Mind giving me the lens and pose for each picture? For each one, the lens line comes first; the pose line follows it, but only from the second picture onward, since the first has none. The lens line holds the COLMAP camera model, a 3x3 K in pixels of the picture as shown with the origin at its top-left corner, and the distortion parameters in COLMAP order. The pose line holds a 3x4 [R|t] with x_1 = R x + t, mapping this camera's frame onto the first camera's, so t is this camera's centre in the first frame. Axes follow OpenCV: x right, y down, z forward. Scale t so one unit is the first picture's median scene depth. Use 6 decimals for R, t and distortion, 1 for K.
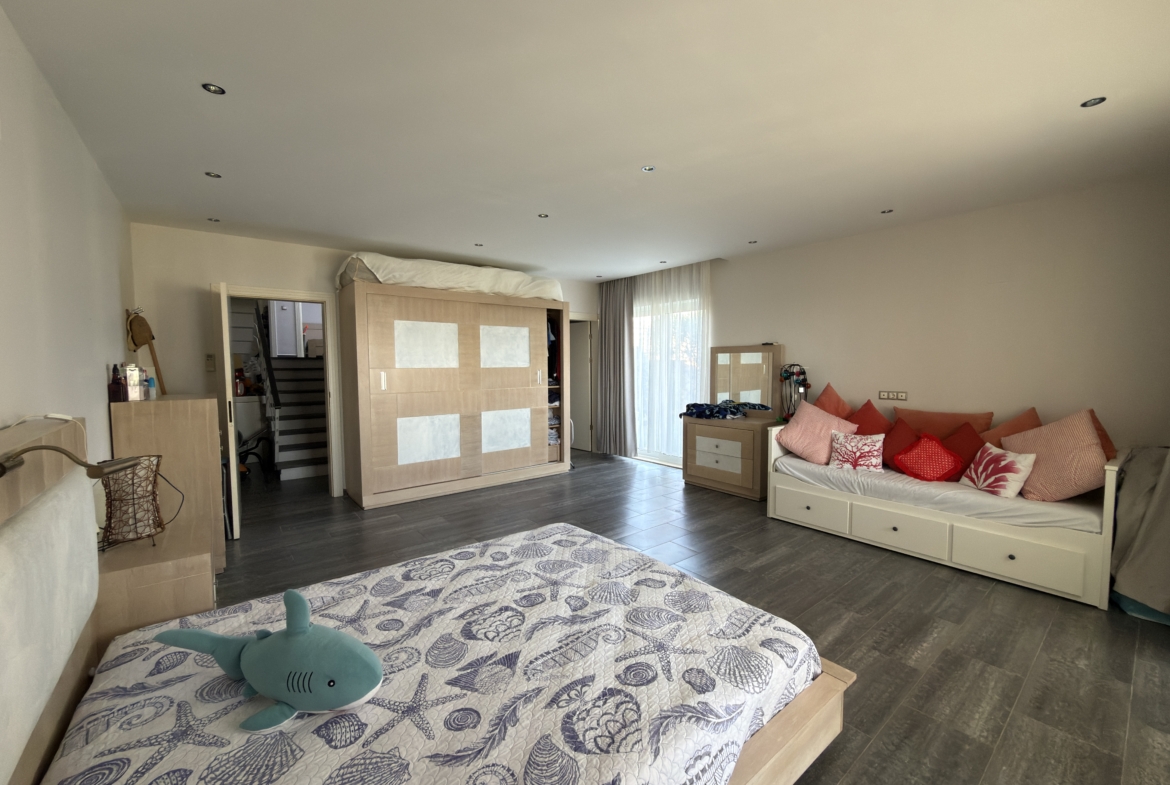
lens RADIAL K [[465.5, 0, 587.4], [0, 465.5, 391.5], [0, 0, 1]] dist [-0.001513, -0.000036]
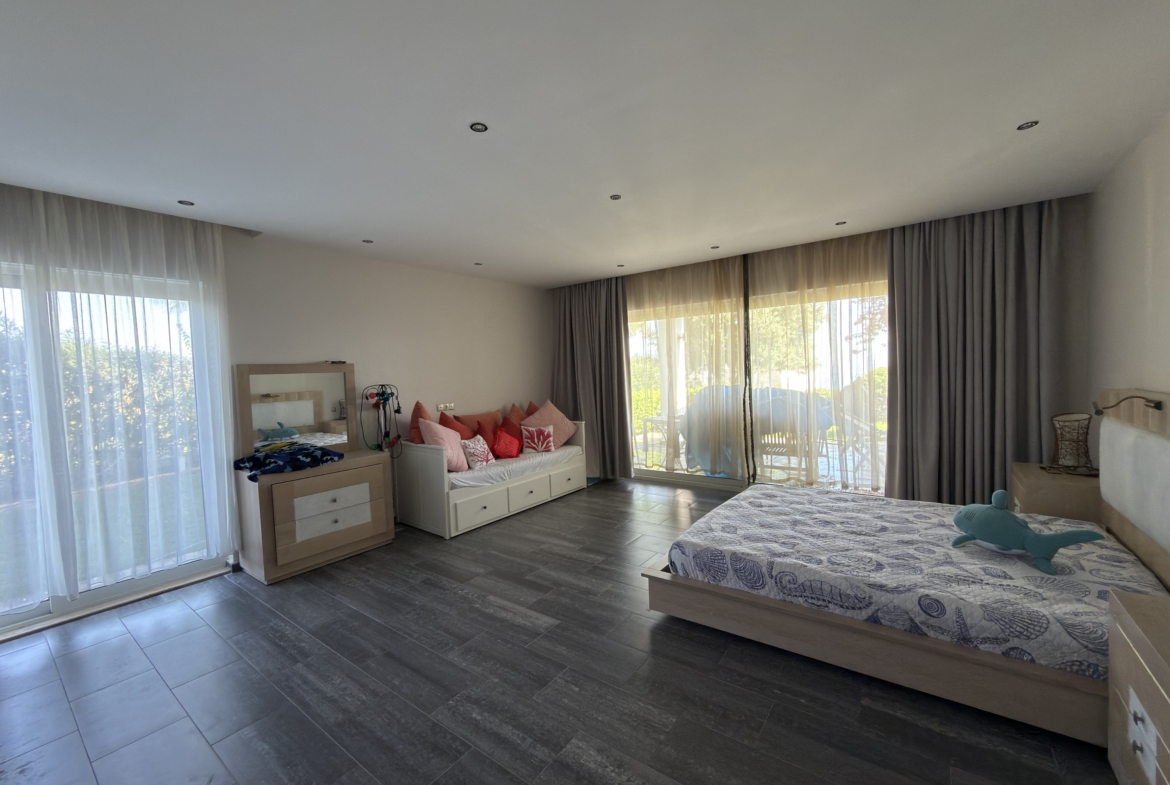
lens RADIAL K [[465.5, 0, 584.6], [0, 465.5, 392.1], [0, 0, 1]] dist [-0.001513, -0.000036]
pose [[-0.254189, -0.029613, 0.966701, -1.002754], [0.098003, 0.993598, 0.056206, -0.101838], [-0.962176, 0.109027, -0.249660, 1.522370]]
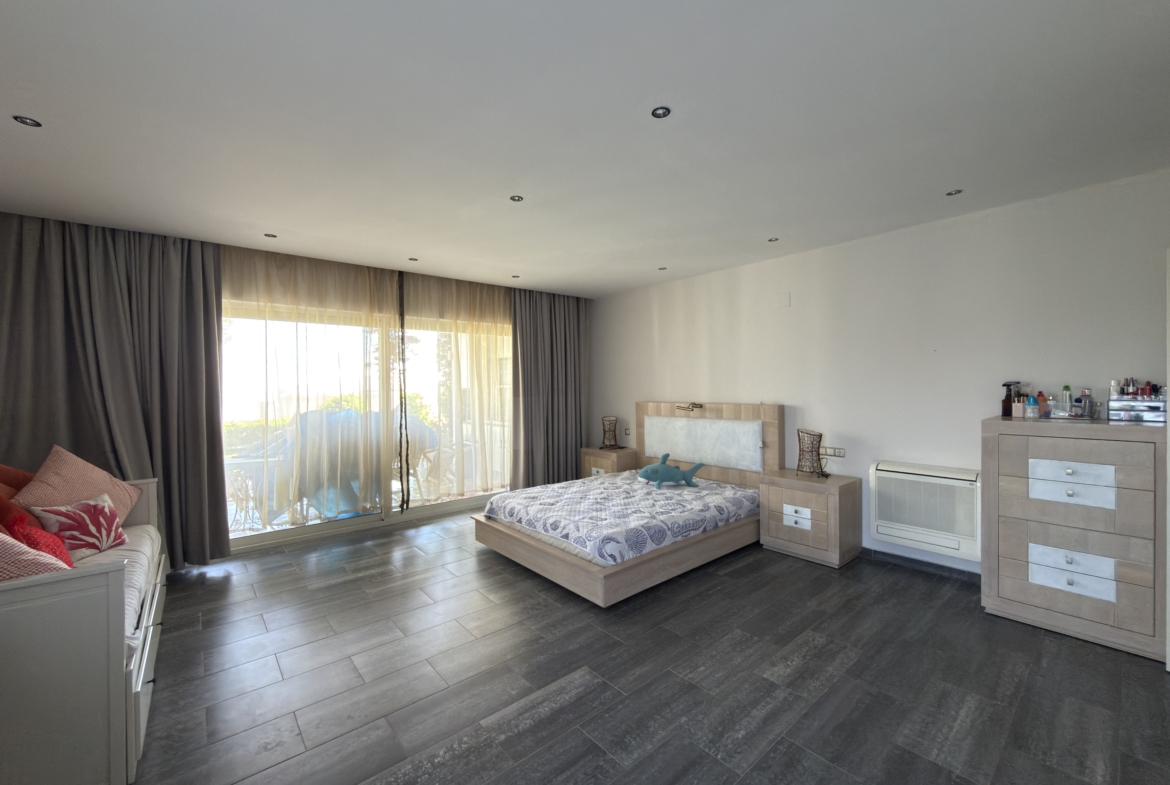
lens RADIAL K [[465.5, 0, 589.5], [0, 465.5, 391.6], [0, 0, 1]] dist [-0.001513, -0.000036]
pose [[-0.999352, 0.017019, -0.031710, 0.011897], [0.014569, 0.997004, 0.075961, -0.145669], [0.032908, 0.075450, -0.996606, 2.239293]]
